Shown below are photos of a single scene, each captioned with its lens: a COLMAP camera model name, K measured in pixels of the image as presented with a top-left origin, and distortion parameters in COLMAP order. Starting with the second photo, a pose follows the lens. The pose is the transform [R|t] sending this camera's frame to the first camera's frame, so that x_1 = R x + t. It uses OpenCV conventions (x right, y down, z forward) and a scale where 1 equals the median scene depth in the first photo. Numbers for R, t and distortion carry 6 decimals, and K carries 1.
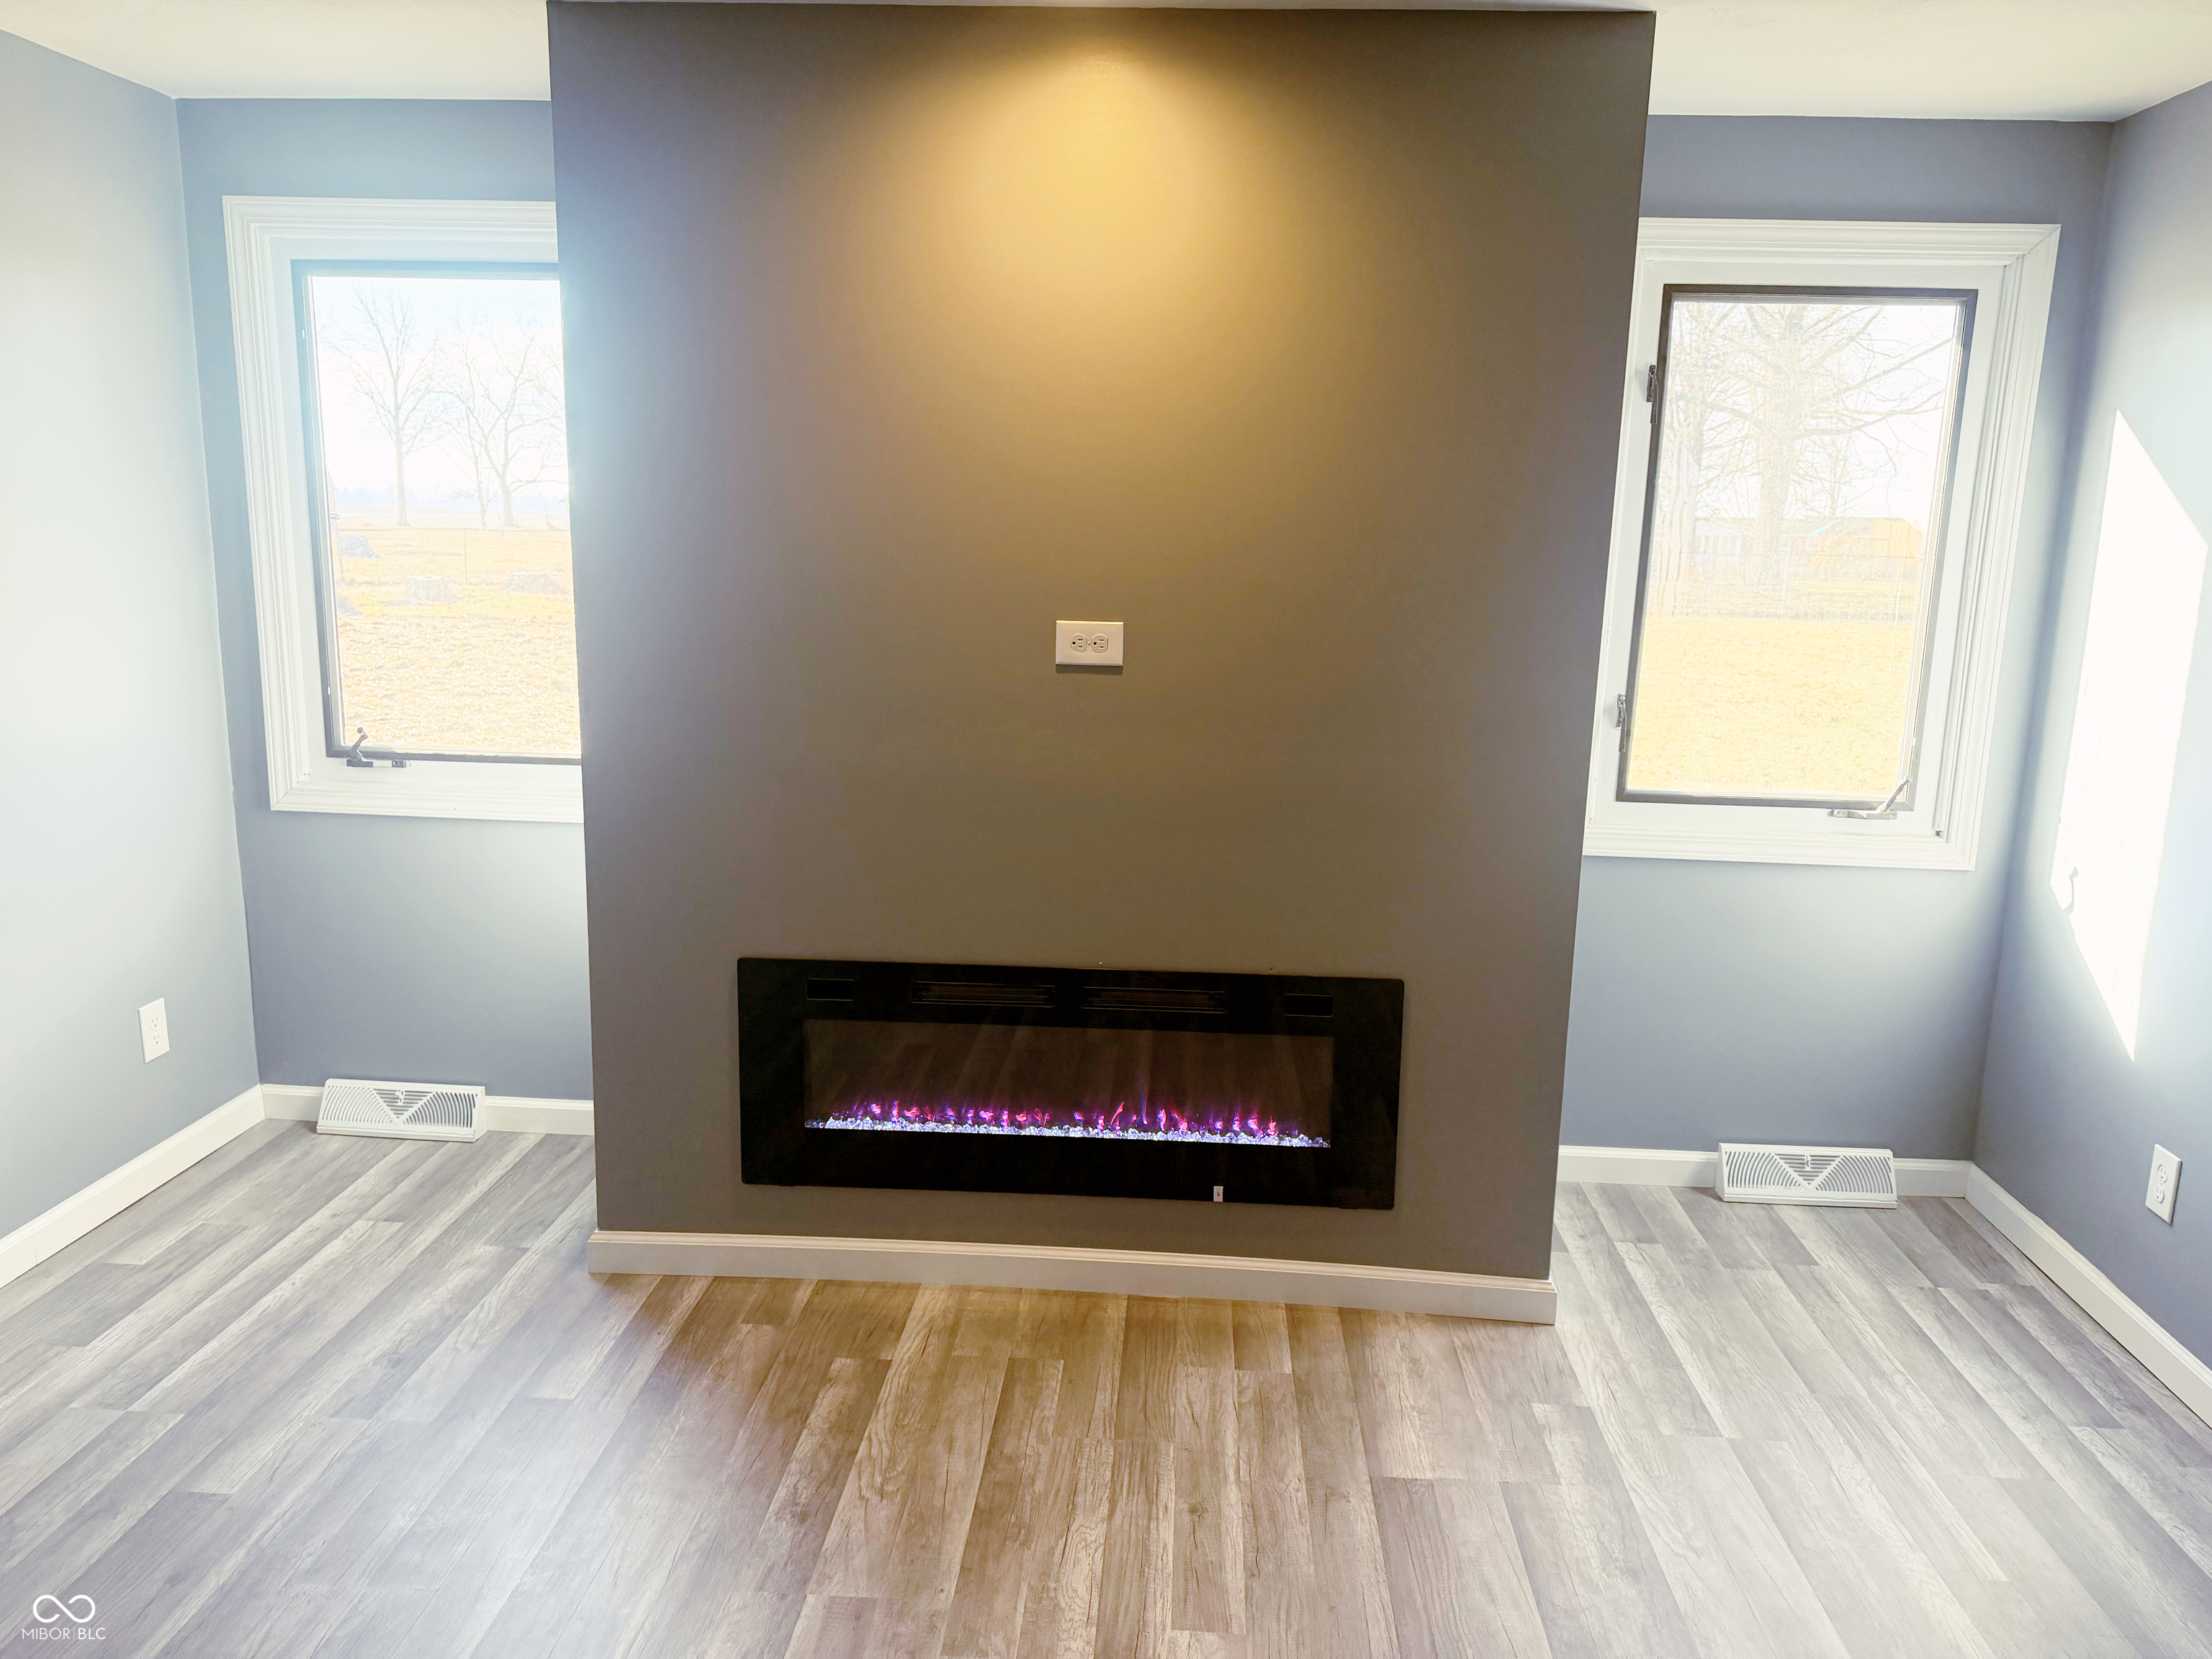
lens RADIAL K [[1537.9, 0, 1129.4], [0, 1537.9, 825.9], [0, 0, 1]] dist [0.083225, -0.111730]
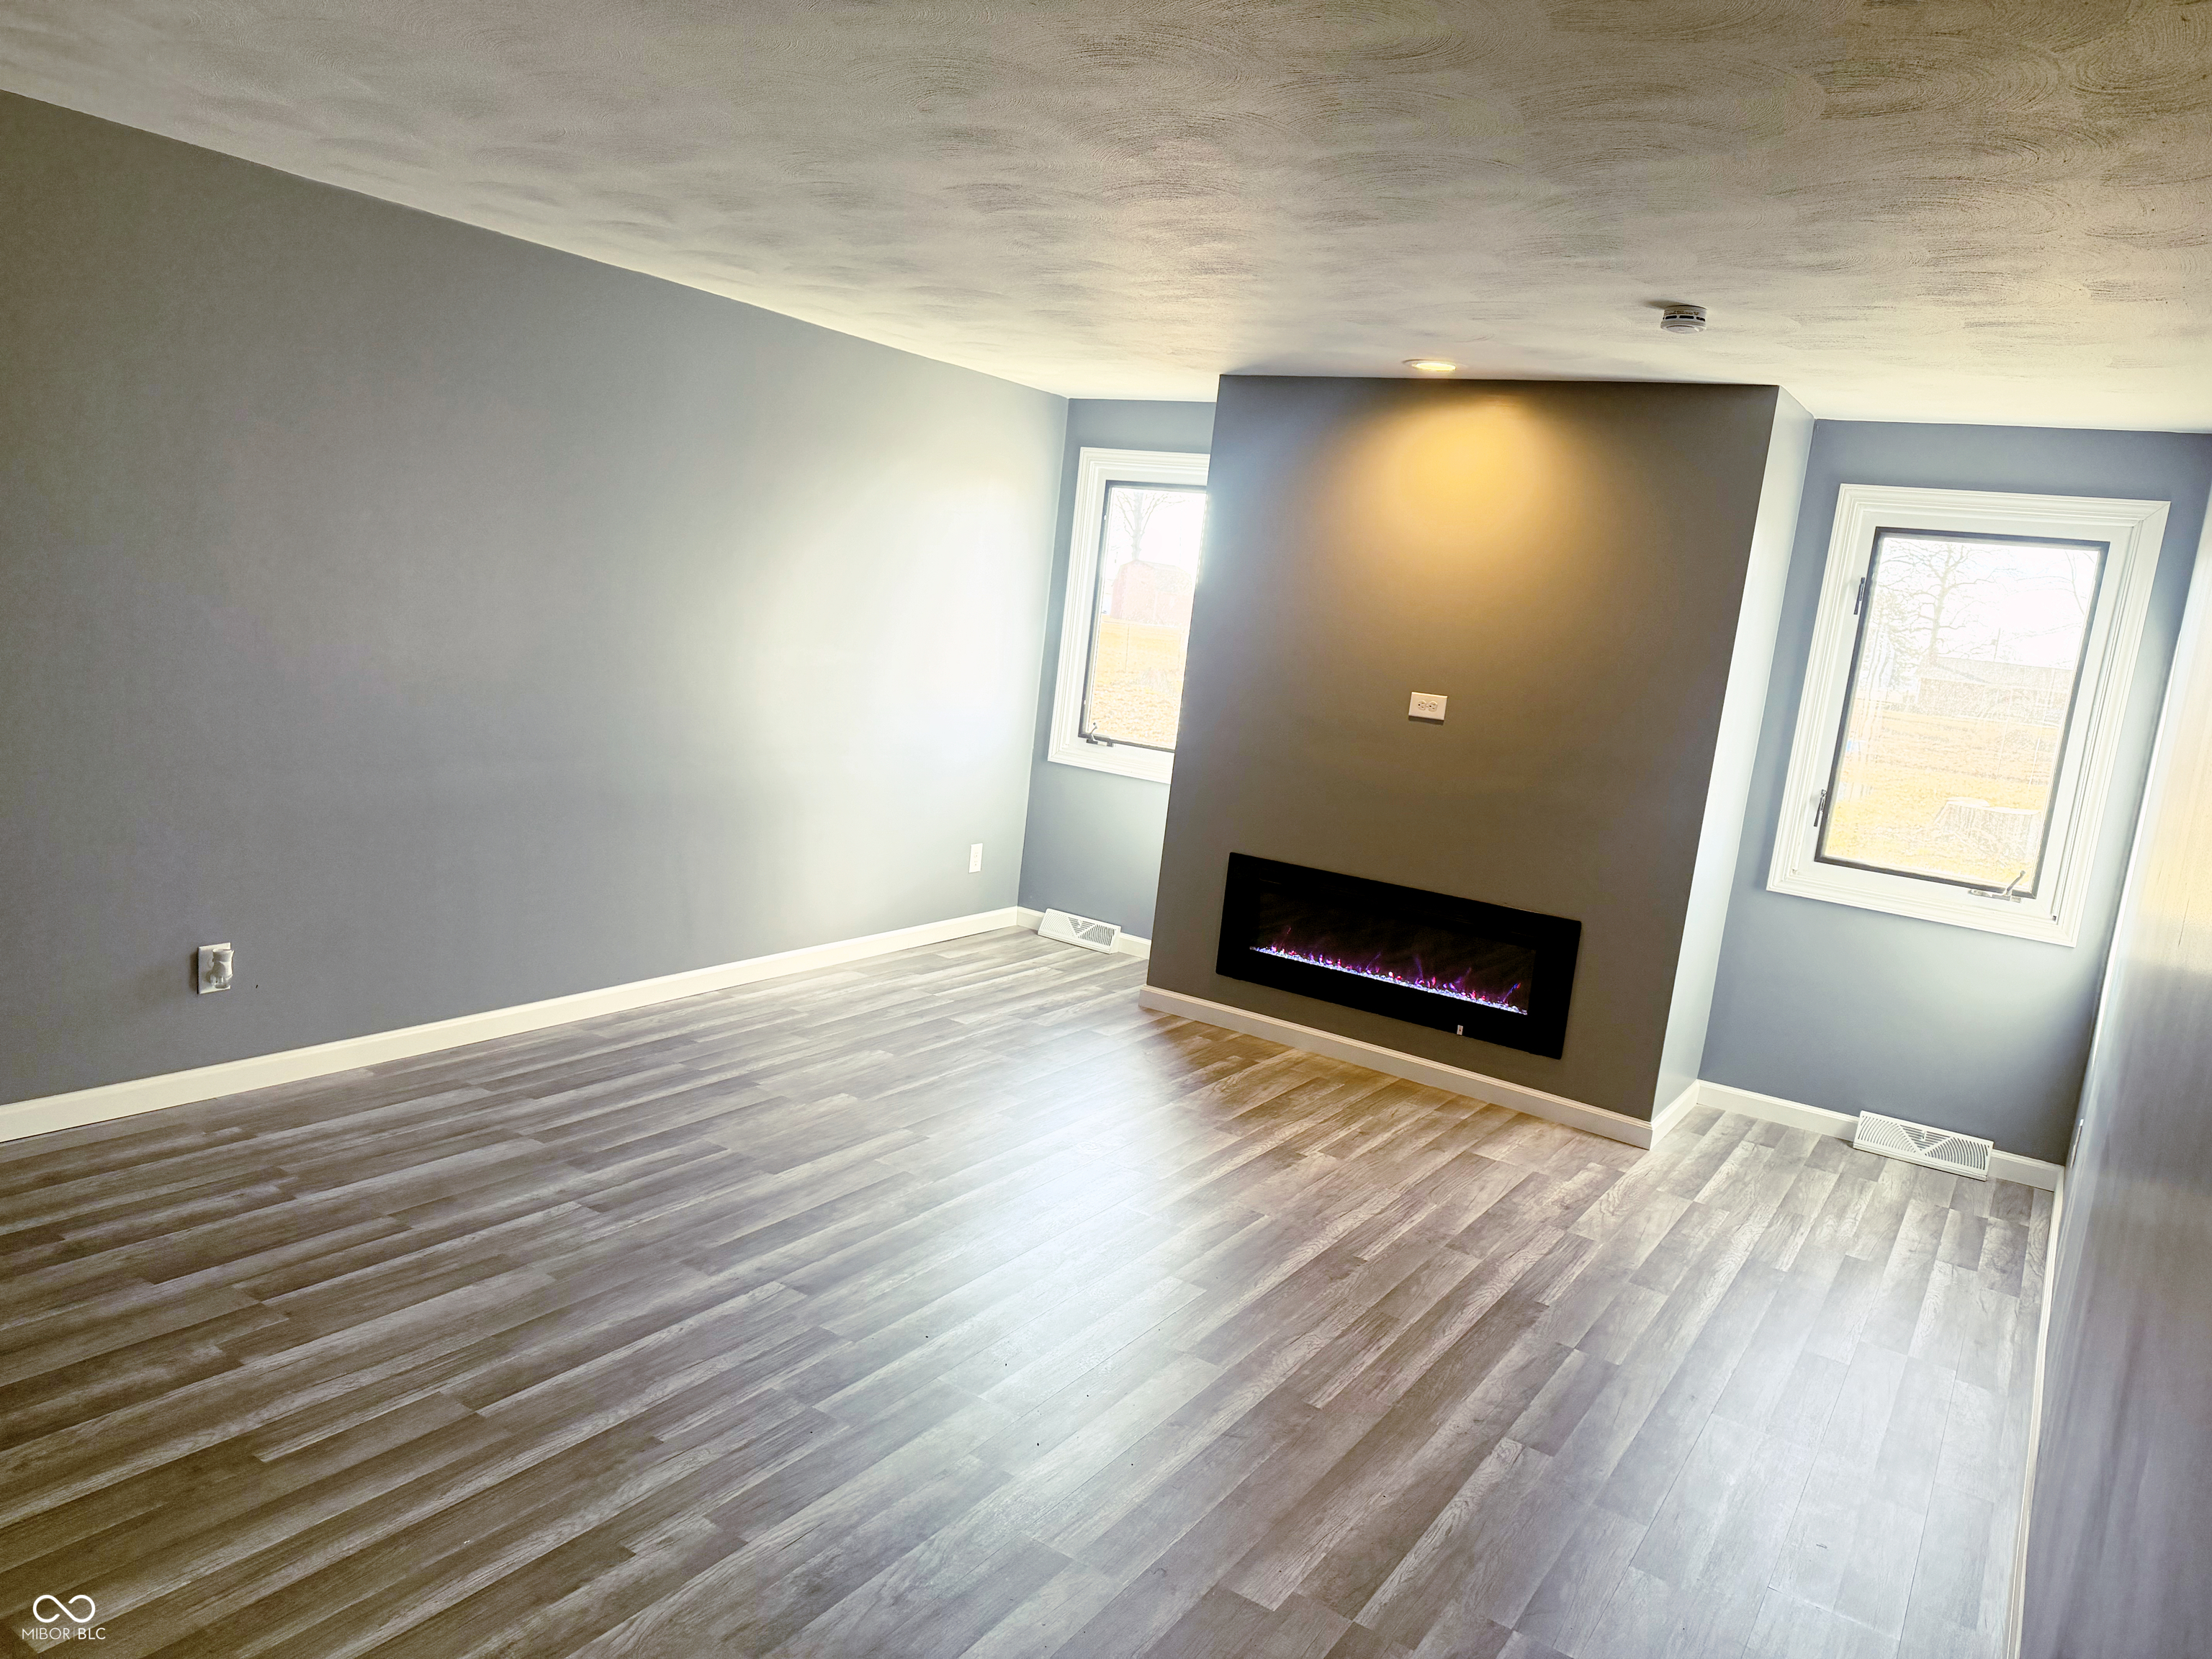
lens RADIAL K [[1537.9, 0, 1094.1], [0, 1537.9, 813.6], [0, 0, 1]] dist [0.083225, -0.111730]
pose [[0.862614, 0.139782, -0.486166, 0.505824], [-0.180969, 0.982733, -0.038542, 0.139608], [0.472384, 0.121228, 0.873016, -0.725751]]
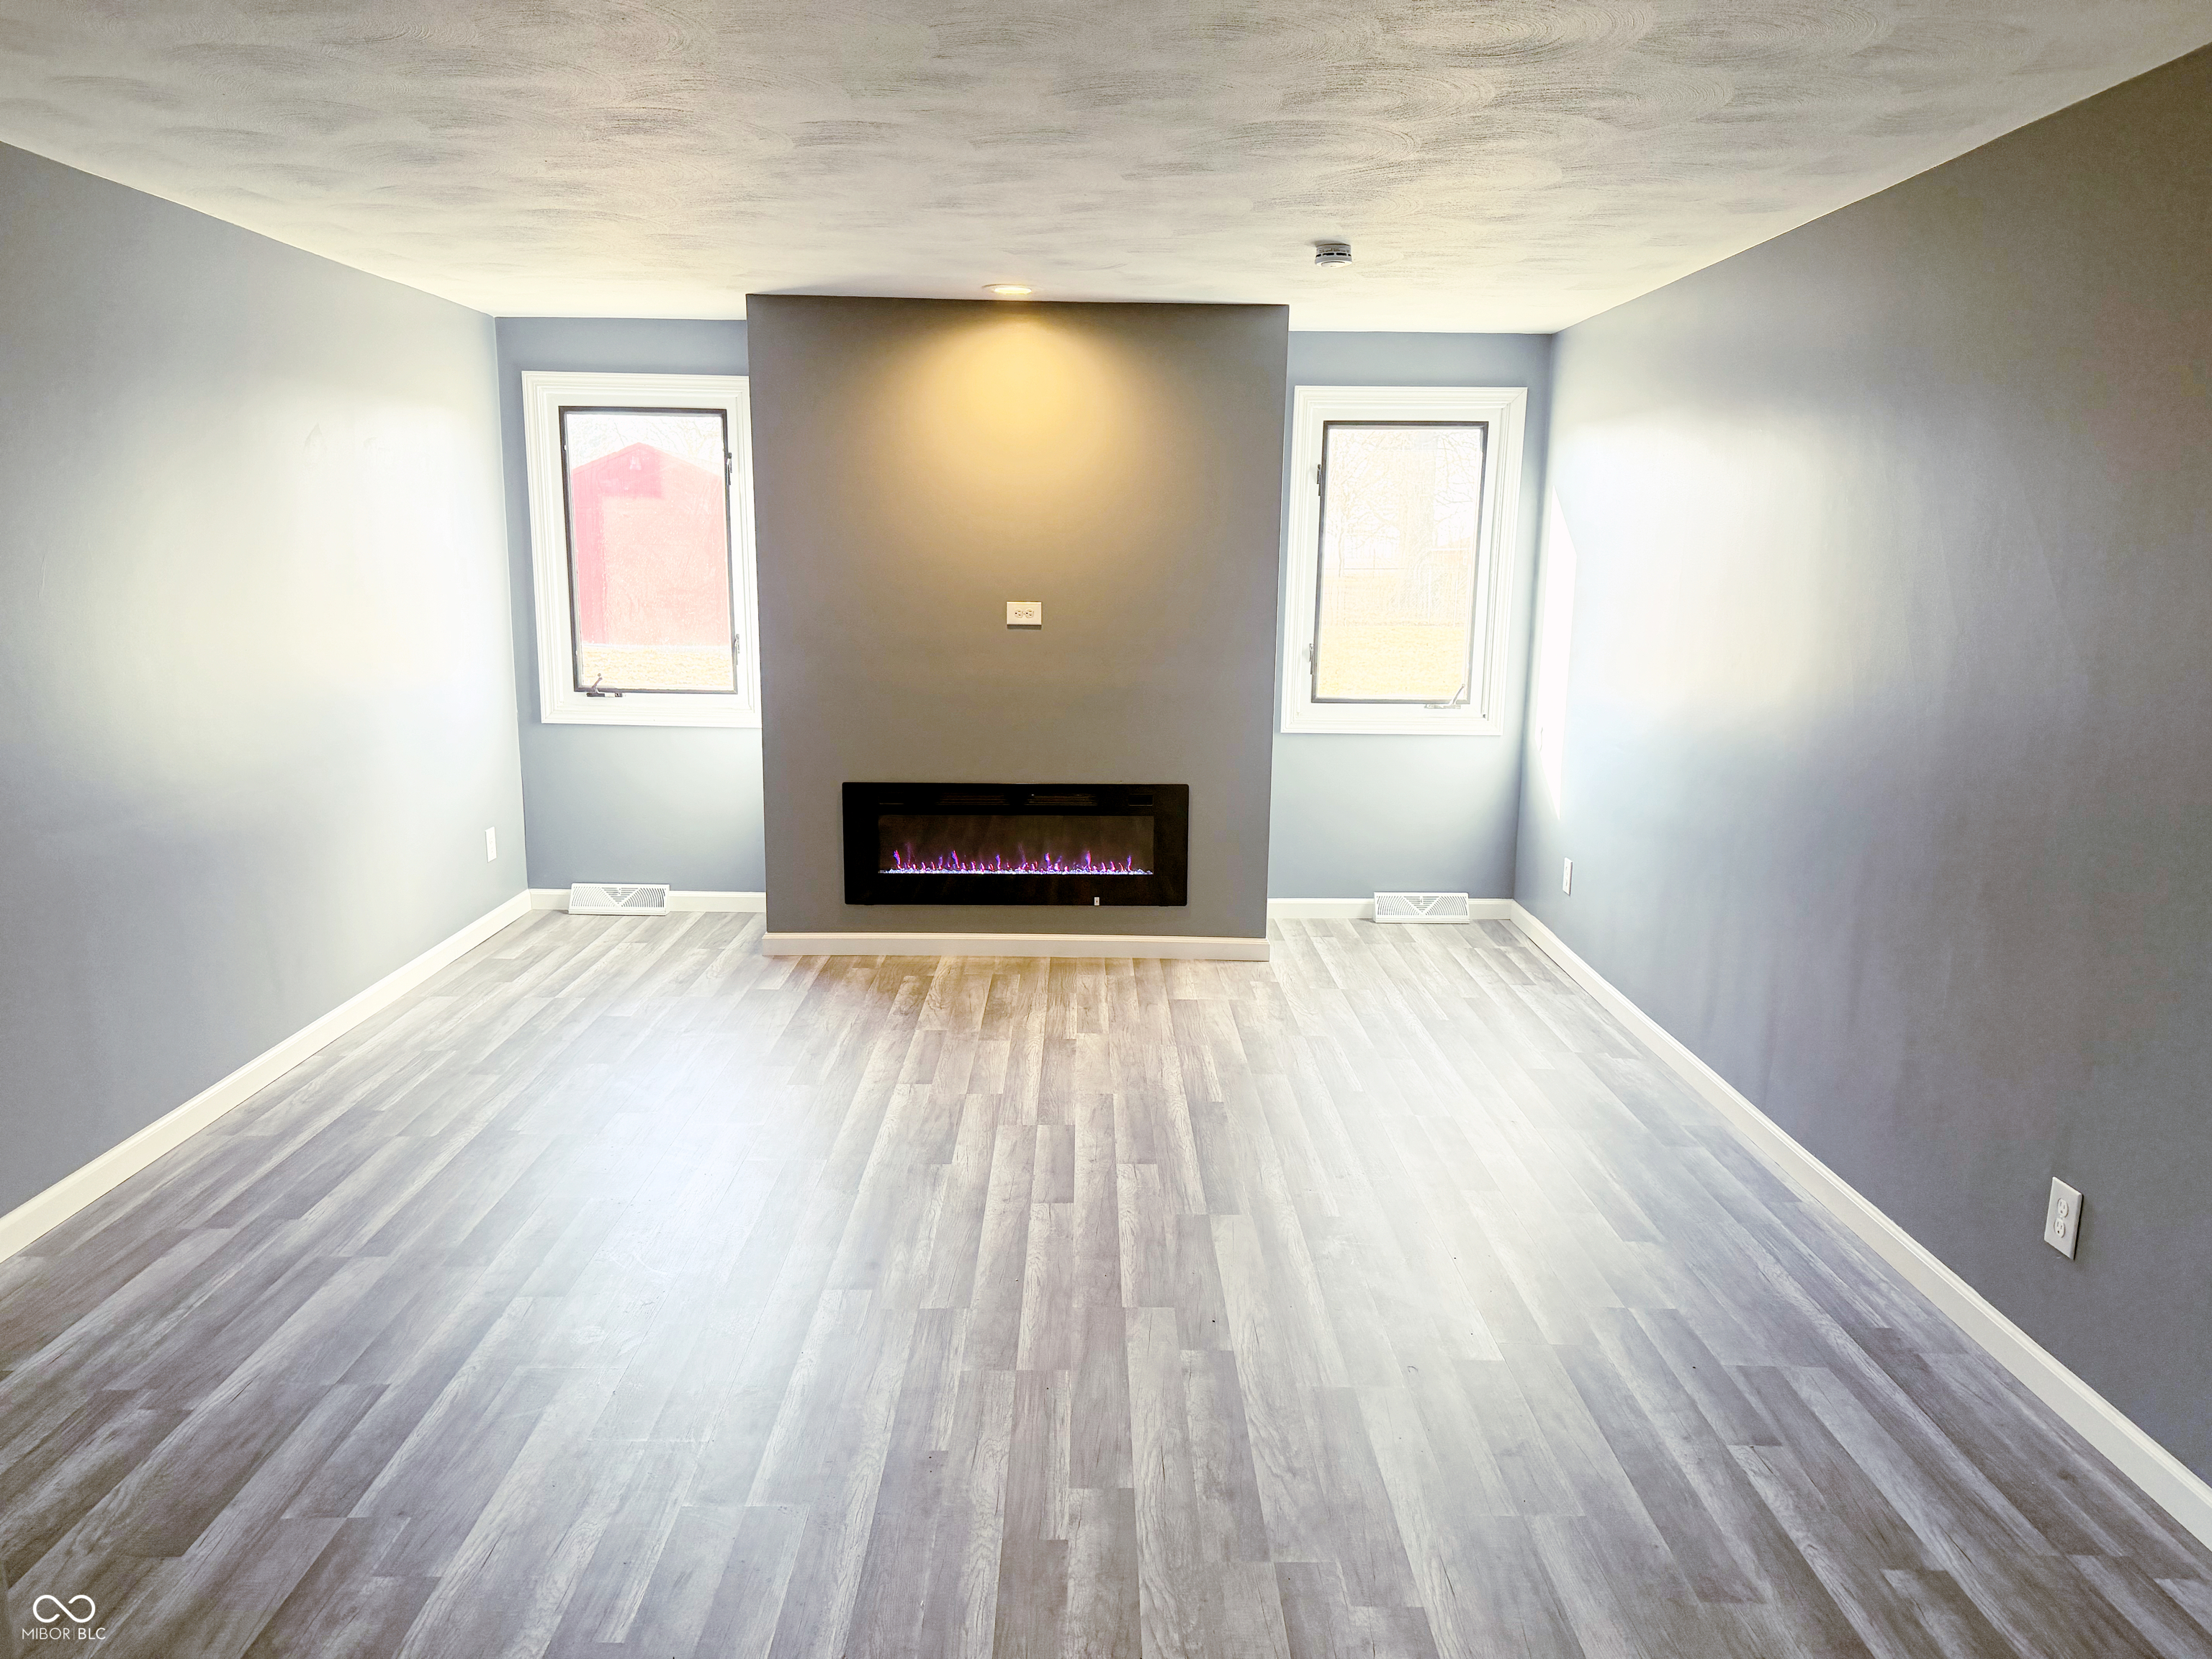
lens RADIAL K [[1537.9, 0, 1093.9], [0, 1537.9, 833.1], [0, 0, 1]] dist [0.083225, -0.111730]
pose [[0.998277, -0.021724, 0.054500, -0.046851], [0.022090, 0.999737, -0.006136, 0.163330], [-0.054352, 0.007329, 0.998495, -0.898302]]
